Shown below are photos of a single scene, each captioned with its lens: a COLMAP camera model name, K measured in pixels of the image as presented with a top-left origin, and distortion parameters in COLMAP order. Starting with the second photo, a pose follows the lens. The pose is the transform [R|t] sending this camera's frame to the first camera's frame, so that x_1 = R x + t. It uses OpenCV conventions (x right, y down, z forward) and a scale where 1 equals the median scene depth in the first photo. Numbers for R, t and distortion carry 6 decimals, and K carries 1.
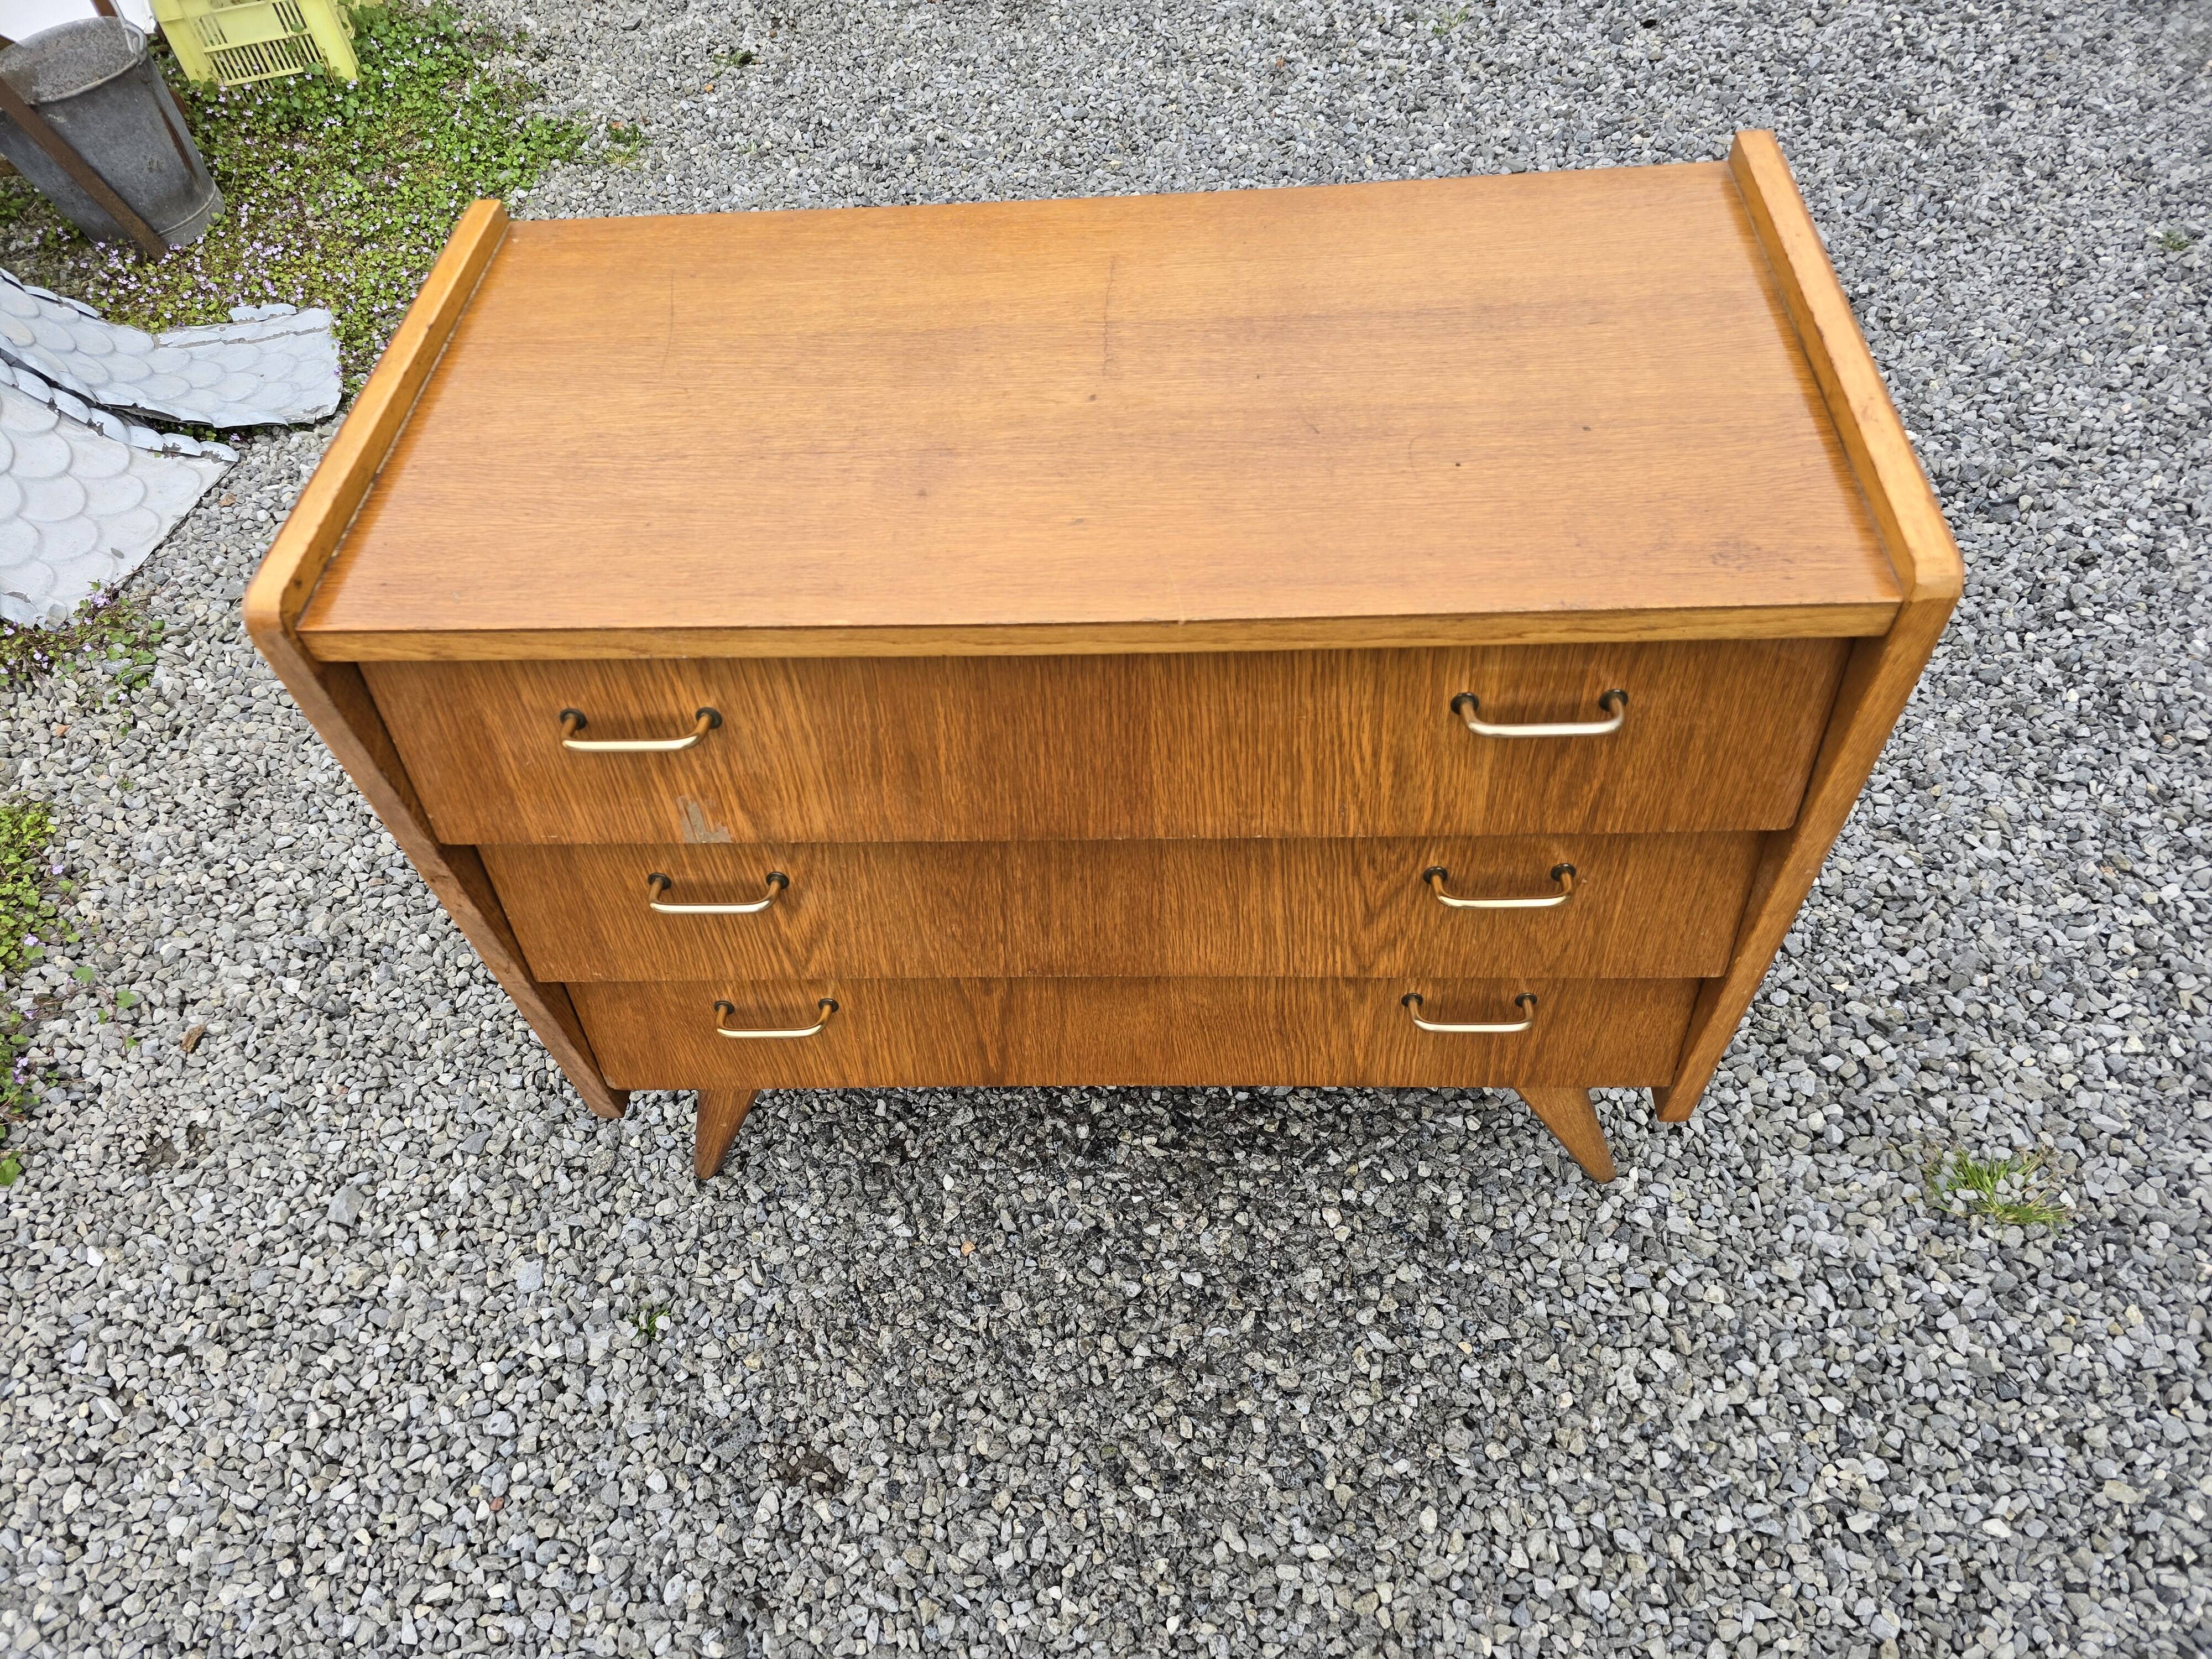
lens RADIAL K [[1478.7, 0, 1073.0], [0, 1478.7, 850.7], [0, 0, 1]] dist [0.056518, -0.056962]
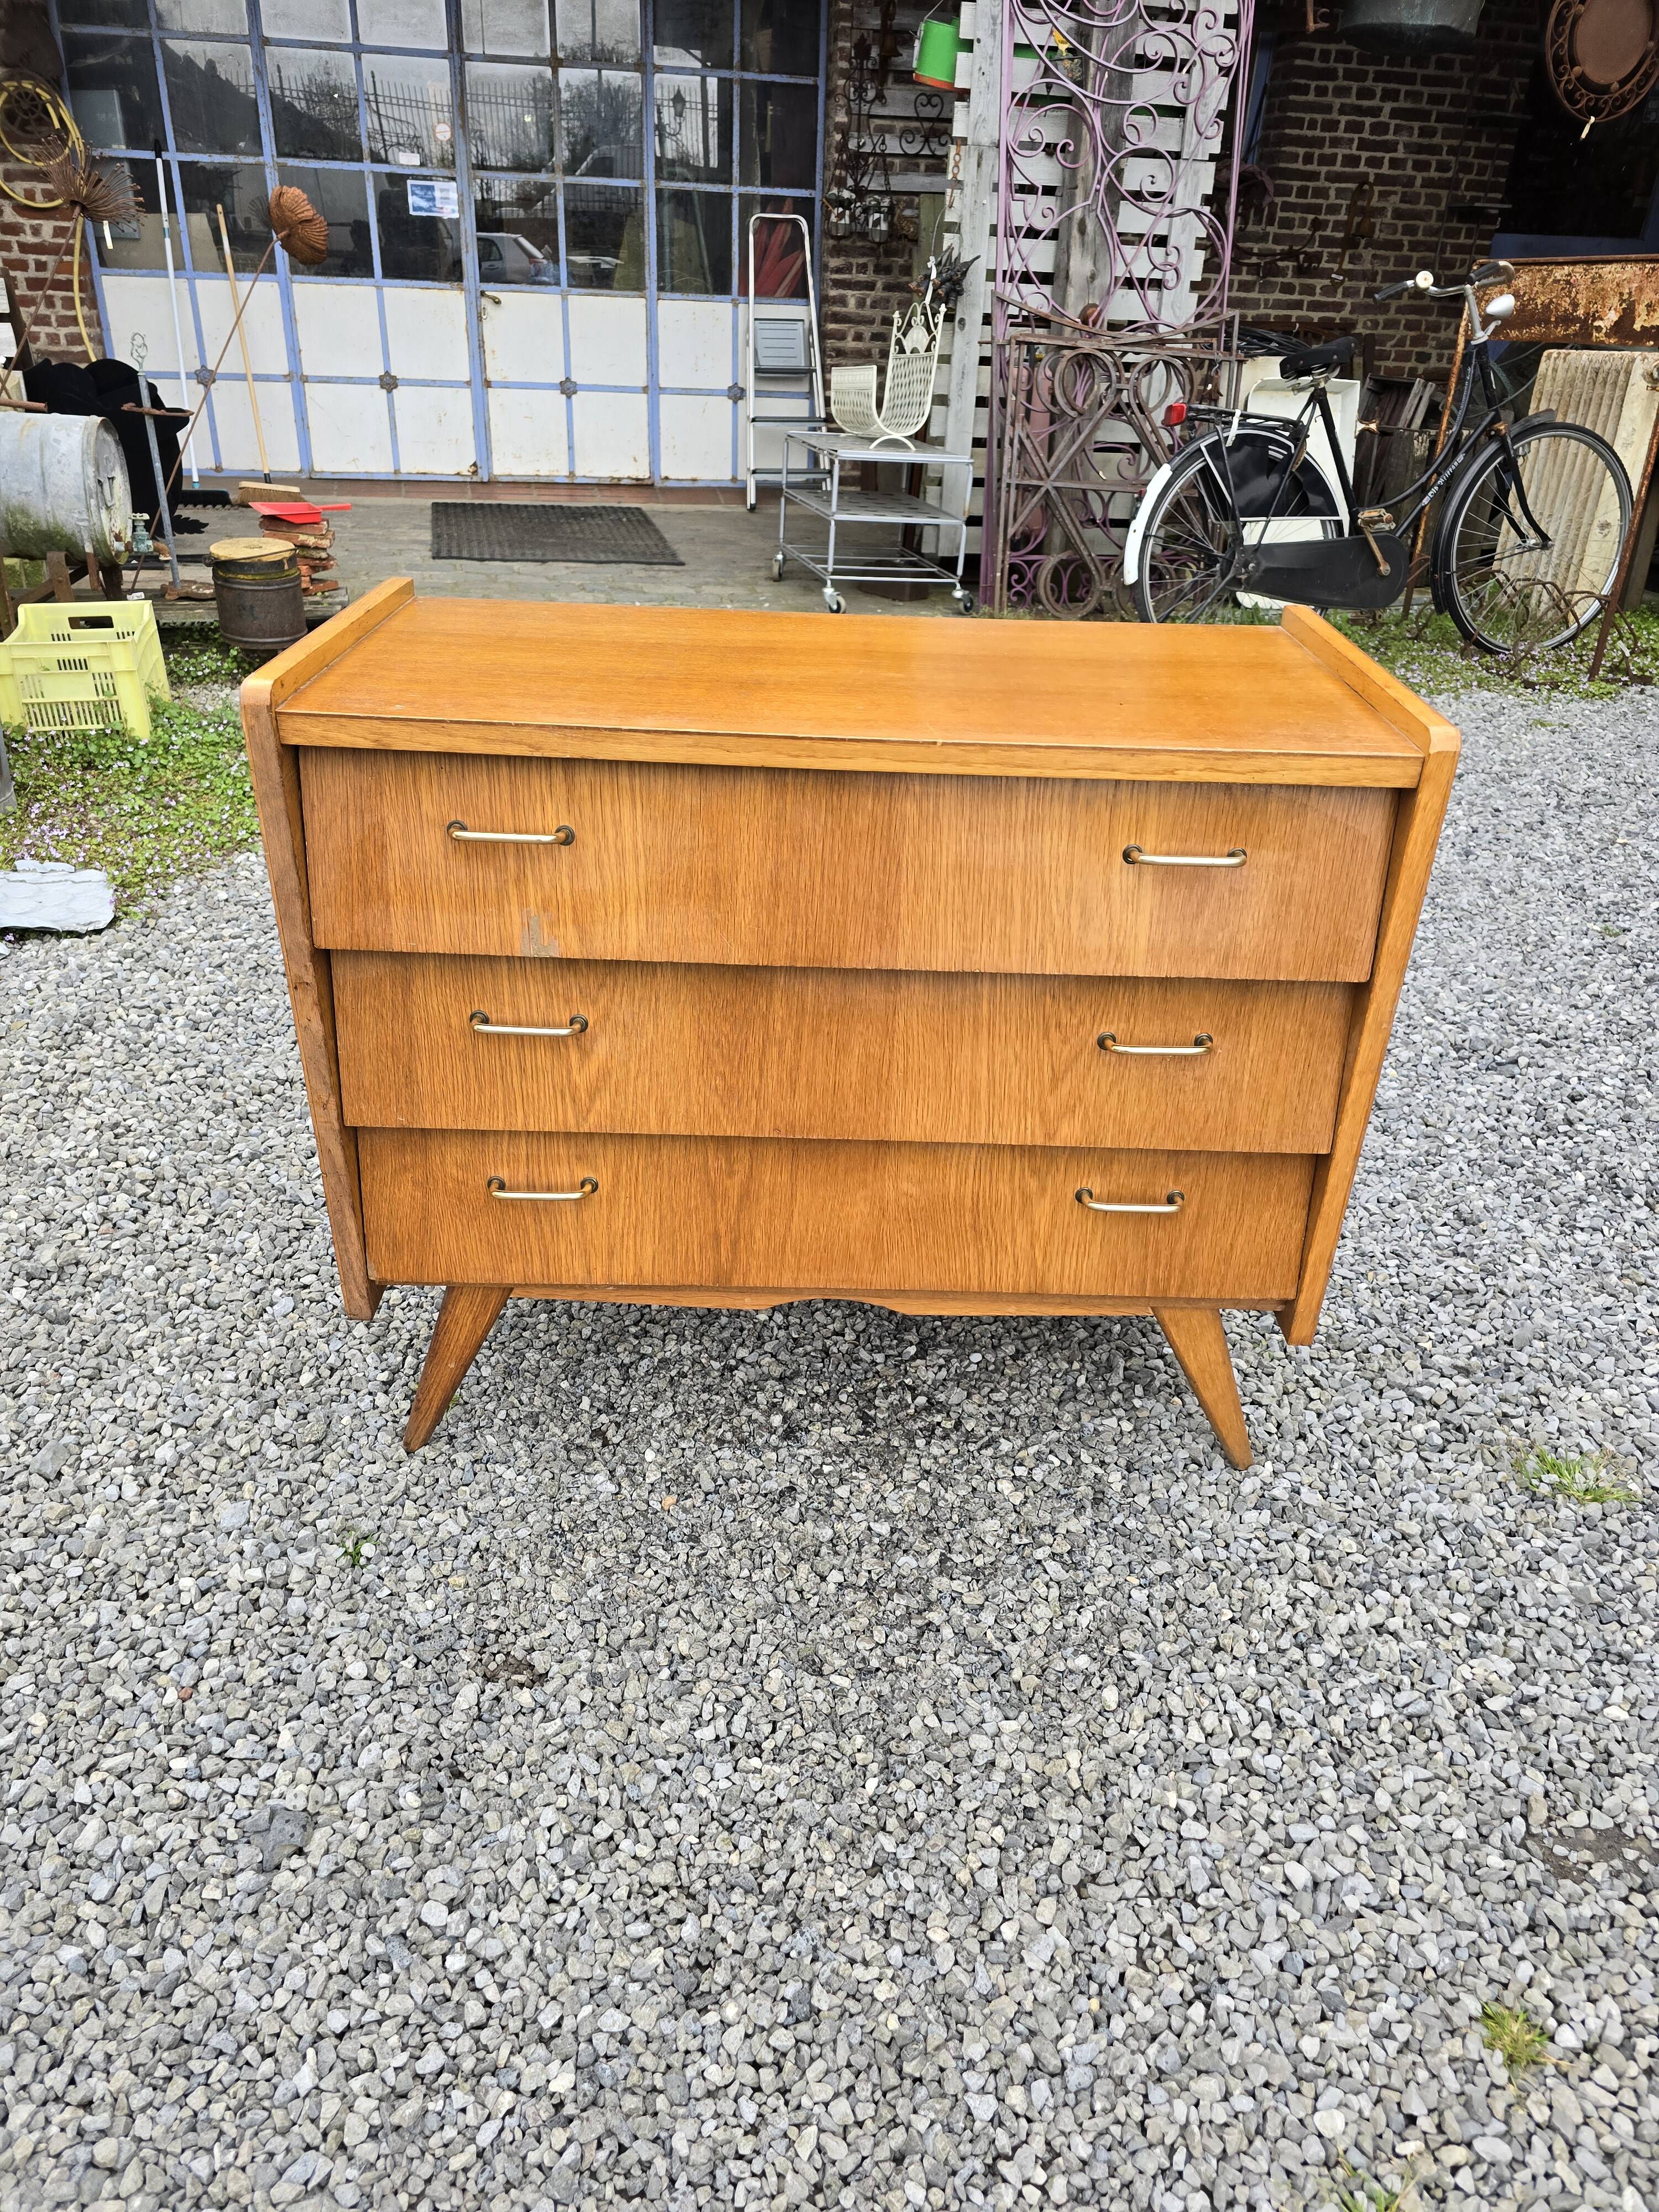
lens RADIAL K [[1478.7, 0, 823.9], [0, 1478.7, 1118.5], [0, 0, 1]] dist [0.056518, -0.056962]
pose [[0.992674, 0.074014, 0.095501, -0.085788], [-0.033132, 0.926864, -0.373933, 0.422806], [-0.116192, 0.368030, 0.922526, -0.093524]]
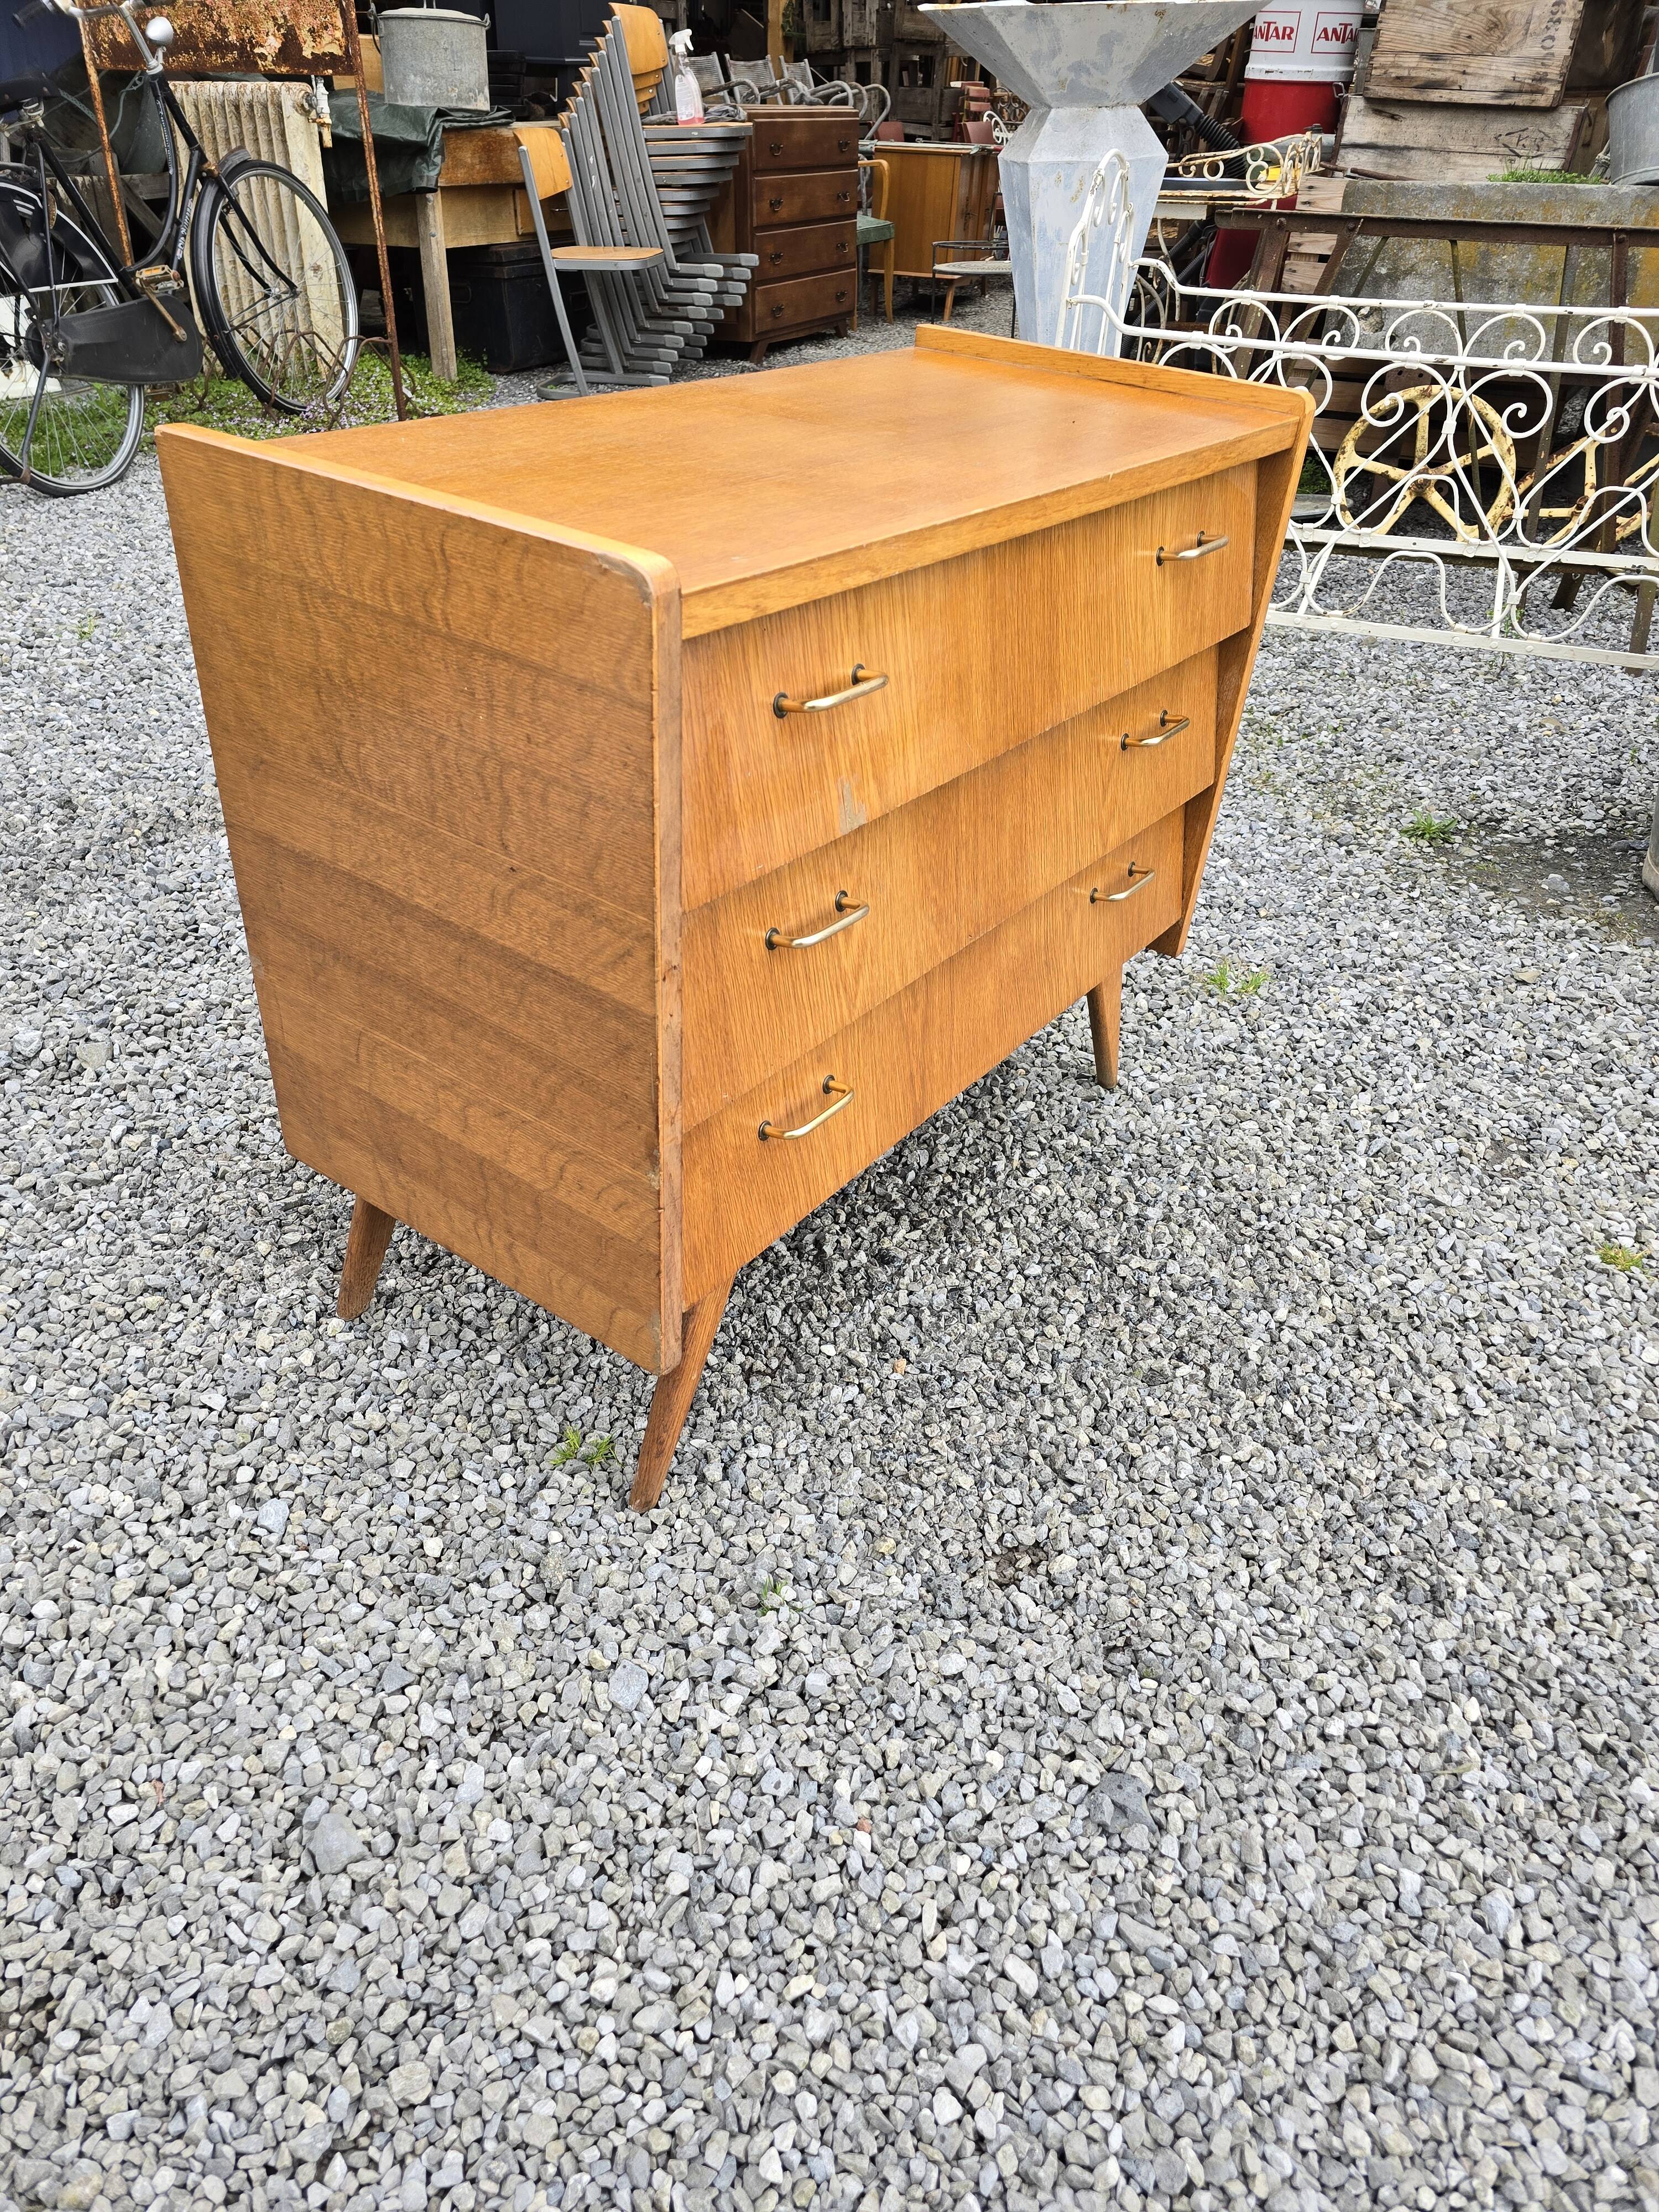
lens RADIAL K [[1478.7, 0, 812.8], [0, 1478.7, 1108.4], [0, 0, 1]] dist [0.056518, -0.056962]
pose [[0.556884, -0.374960, 0.741137, -0.818014], [0.584873, 0.810593, -0.029368, 0.124242], [-0.589749, 0.449826, 0.670711, 0.289880]]
